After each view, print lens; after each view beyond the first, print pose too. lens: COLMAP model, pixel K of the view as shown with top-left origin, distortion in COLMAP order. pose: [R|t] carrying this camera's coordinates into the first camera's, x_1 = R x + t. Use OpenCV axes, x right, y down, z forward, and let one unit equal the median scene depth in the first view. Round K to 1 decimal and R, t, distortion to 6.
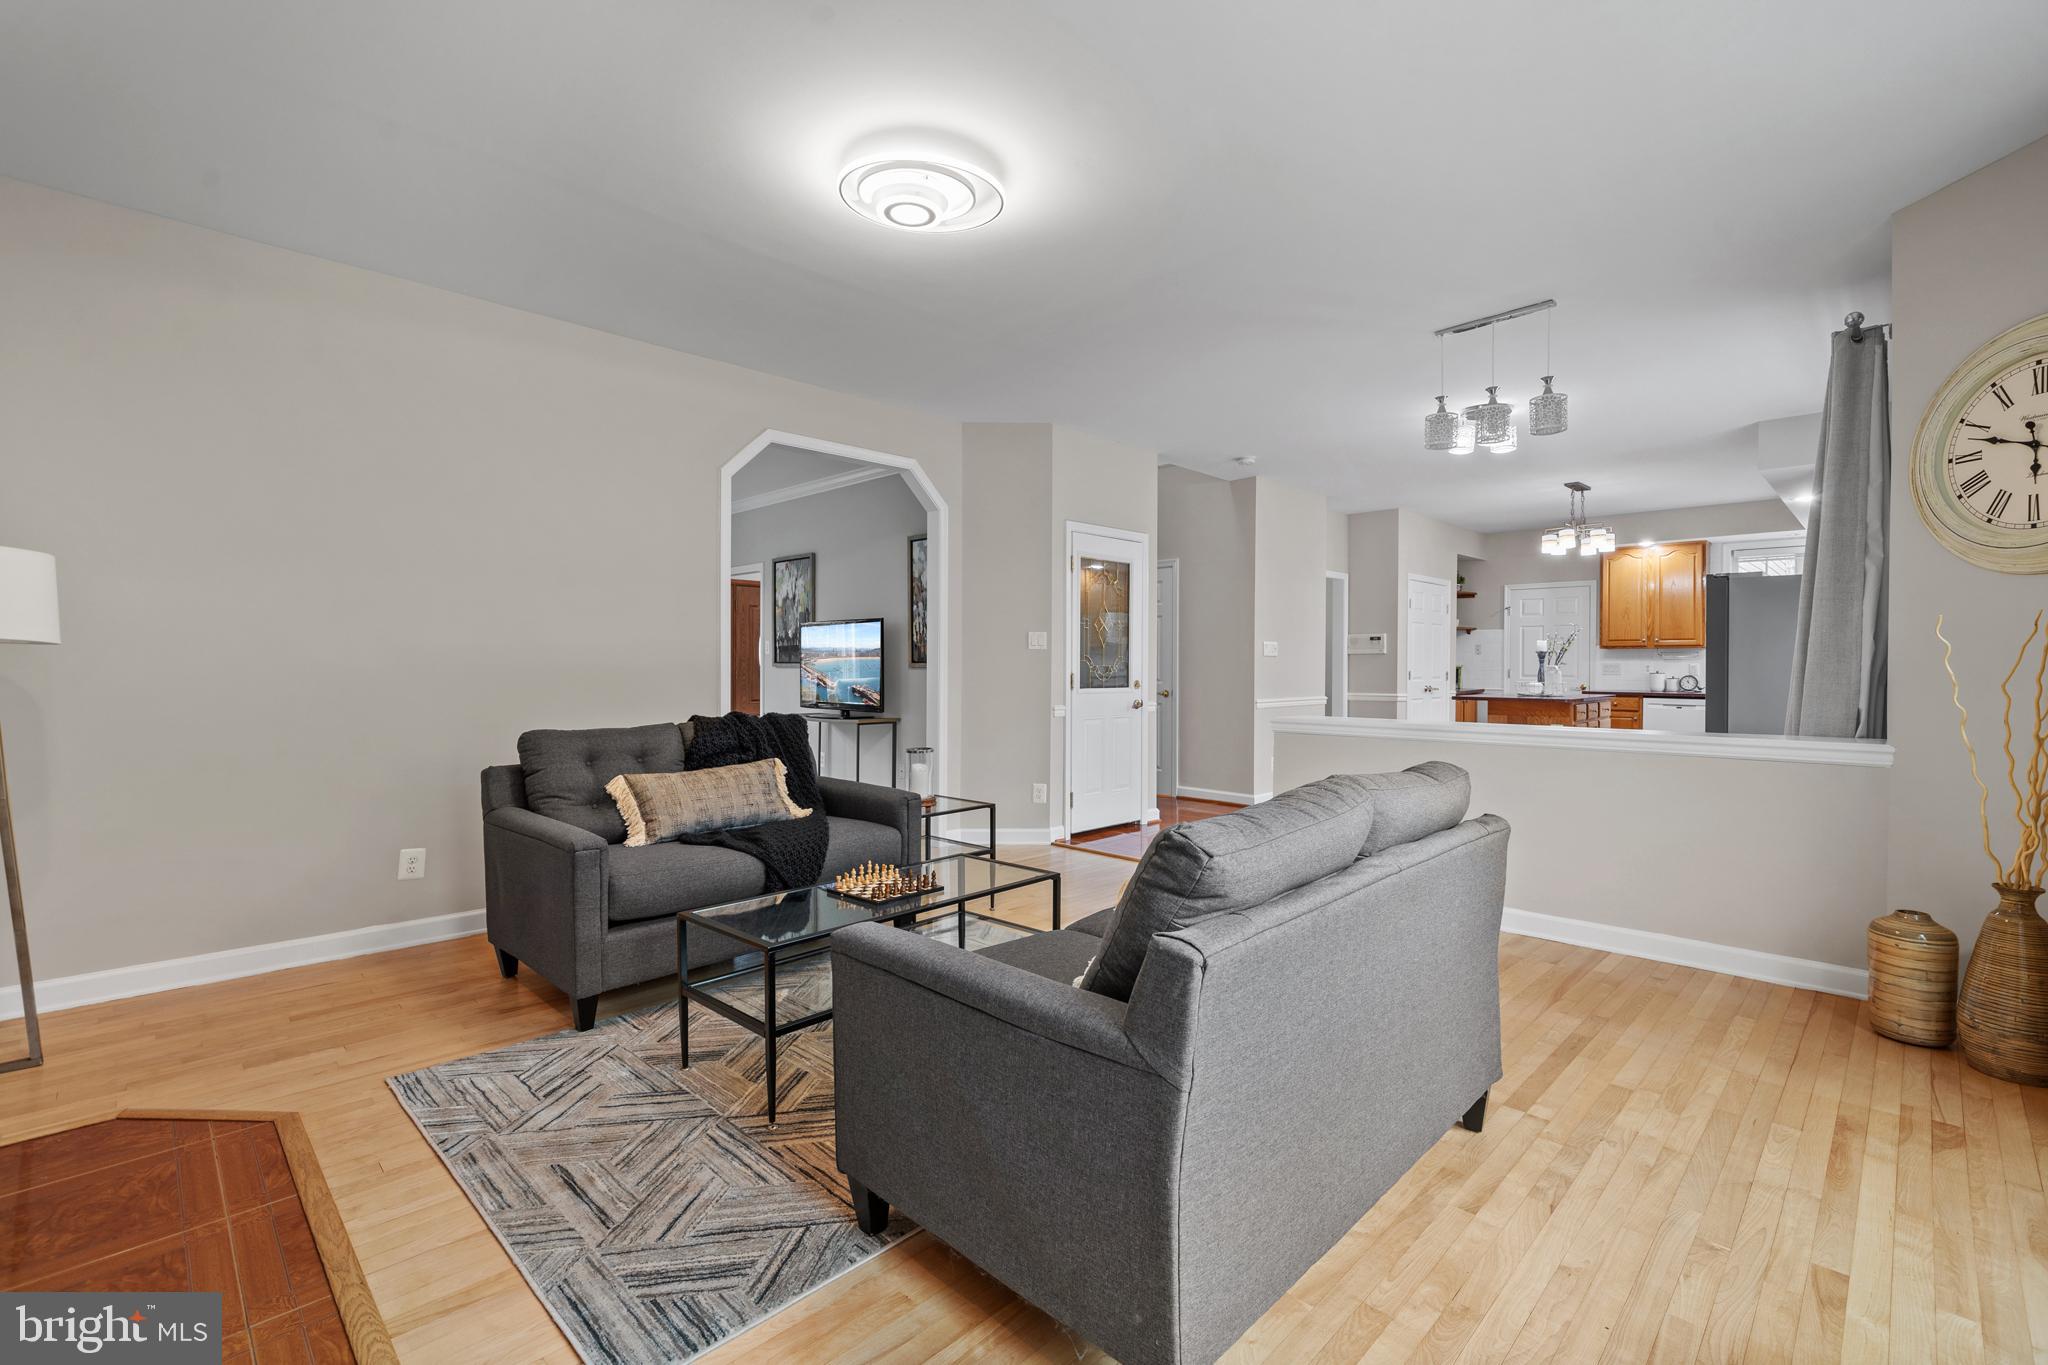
lens RADIAL K [[892.2, 0, 1024.2], [0, 892.2, 679.4], [0, 0, 1]] dist [-0.003144, -0.000138]
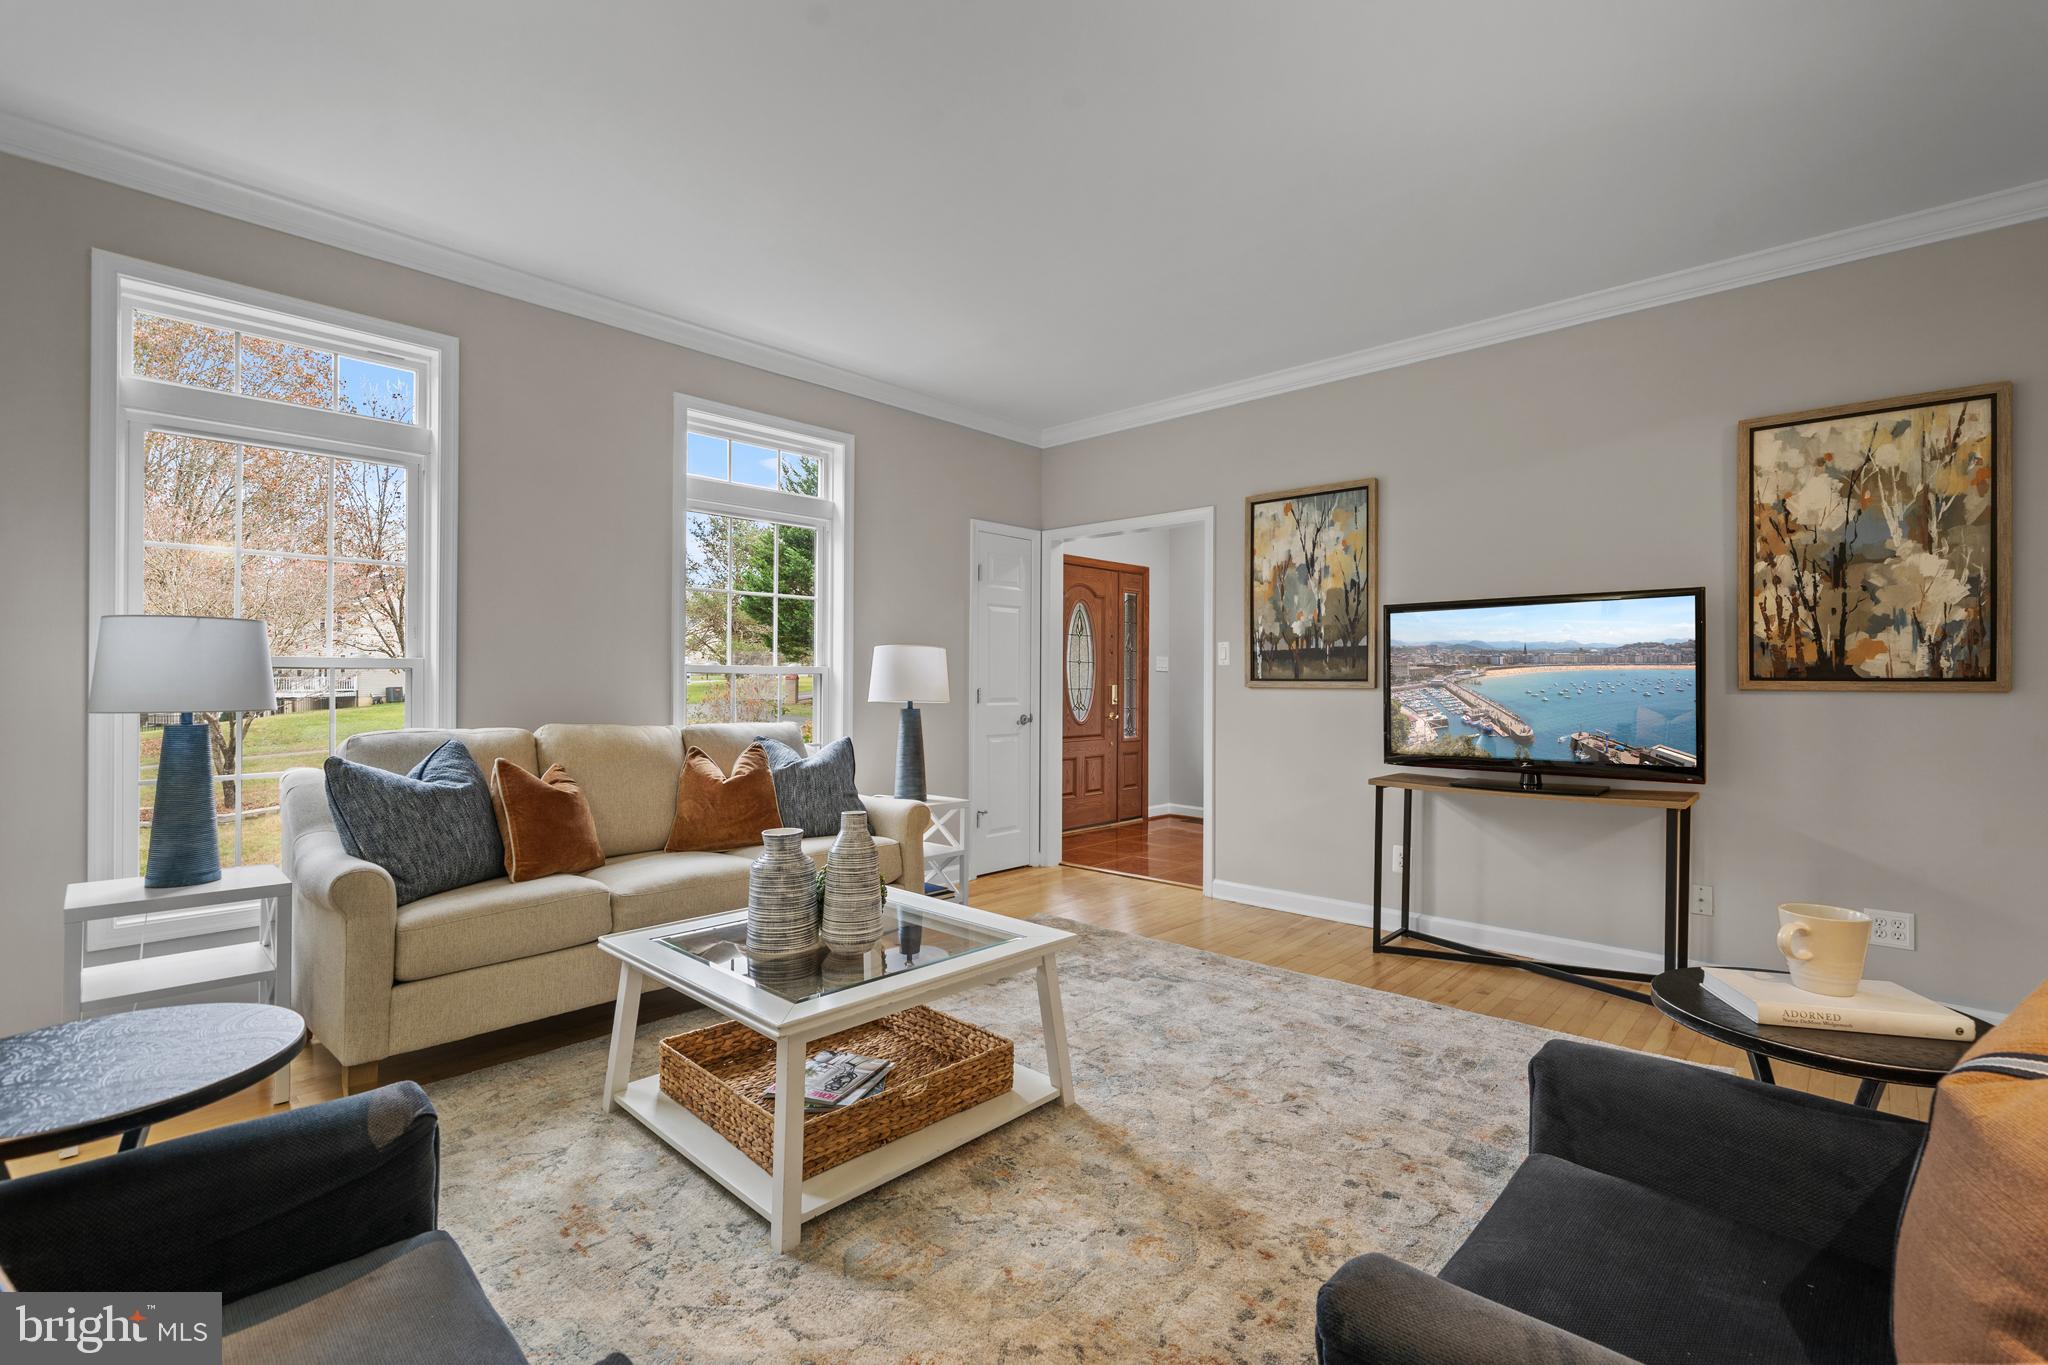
lens RADIAL K [[892.2, 0, 1024.1], [0, 892.2, 686.9], [0, 0, 1]] dist [-0.003144, -0.000138]
pose [[0.999405, 0.002058, 0.034427, -0.453613], [-0.001639, 0.999924, -0.012194, -0.006992], [-0.034450, 0.012130, 0.999333, 0.445062]]
